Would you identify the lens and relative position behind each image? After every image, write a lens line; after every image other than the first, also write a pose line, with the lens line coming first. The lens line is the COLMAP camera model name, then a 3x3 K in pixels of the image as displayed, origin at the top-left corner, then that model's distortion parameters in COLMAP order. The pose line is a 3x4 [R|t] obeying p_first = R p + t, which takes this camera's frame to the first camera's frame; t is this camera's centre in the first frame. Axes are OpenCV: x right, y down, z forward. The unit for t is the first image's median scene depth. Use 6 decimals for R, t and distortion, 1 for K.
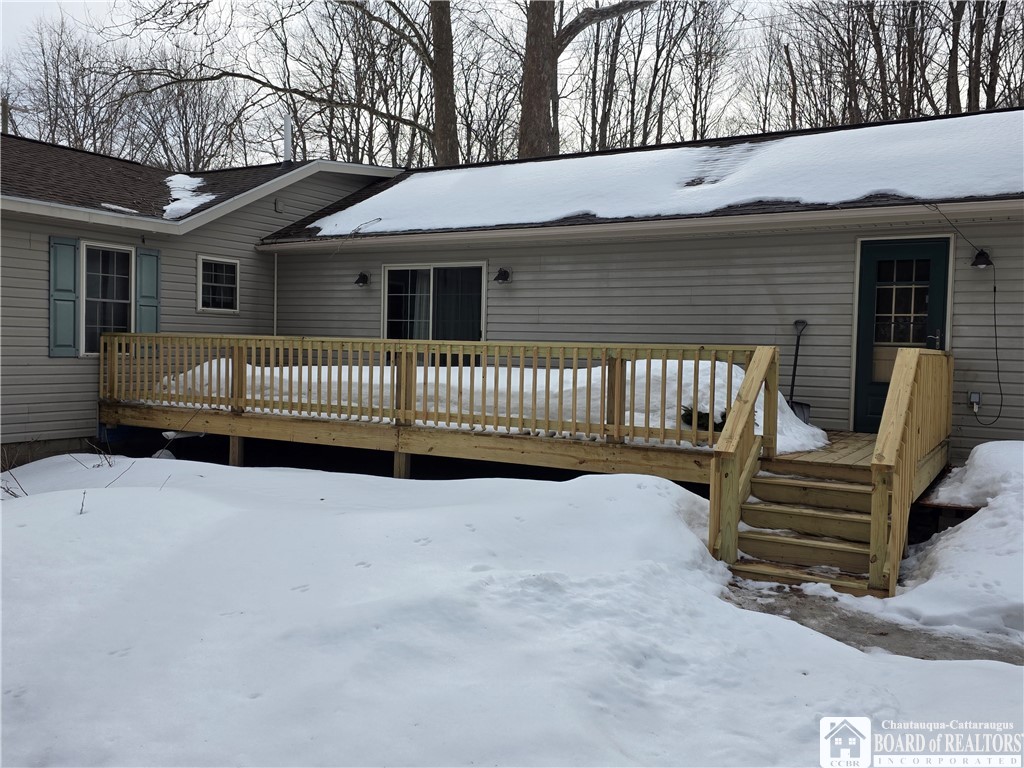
lens RADIAL K [[873.8, 0, 510.4], [0, 873.8, 389.3], [0, 0, 1]] dist [0.040141, -0.005907]
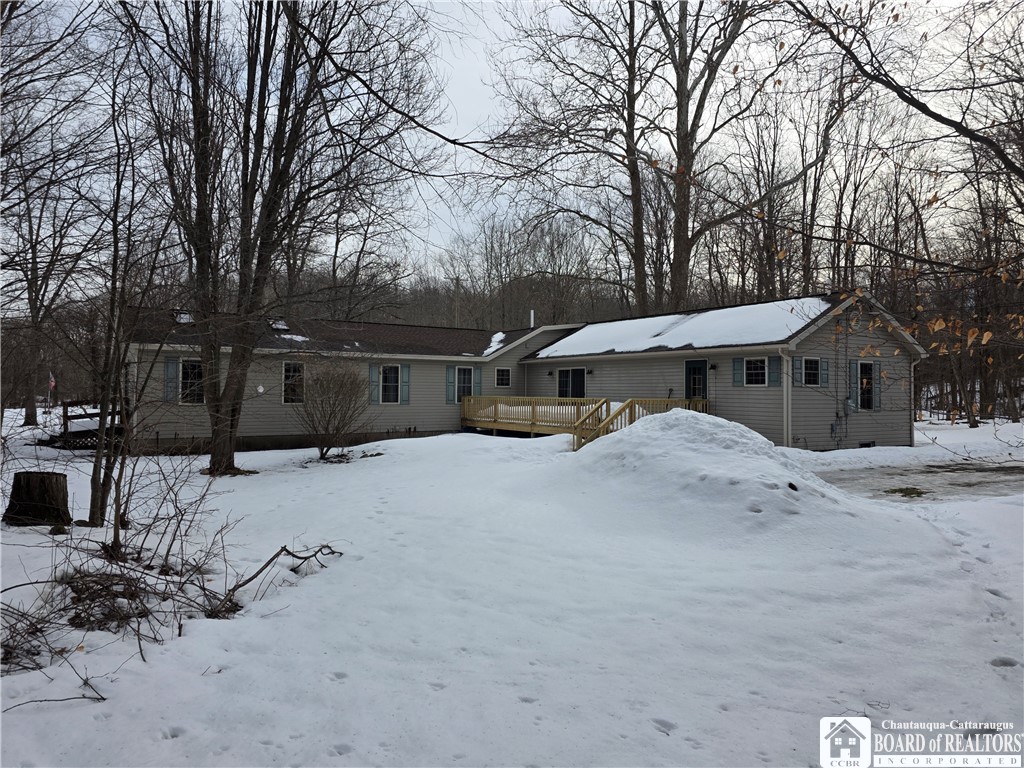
lens RADIAL K [[737.4, 0, 511.7], [0, 737.4, 384.4], [0, 0, 1]] dist [-0.000636, -0.001006]
pose [[0.889662, -0.020174, -0.456174, 0.847434], [-0.009637, 0.997971, -0.062929, 0.055103], [0.456519, 0.060382, 0.887663, -1.178530]]
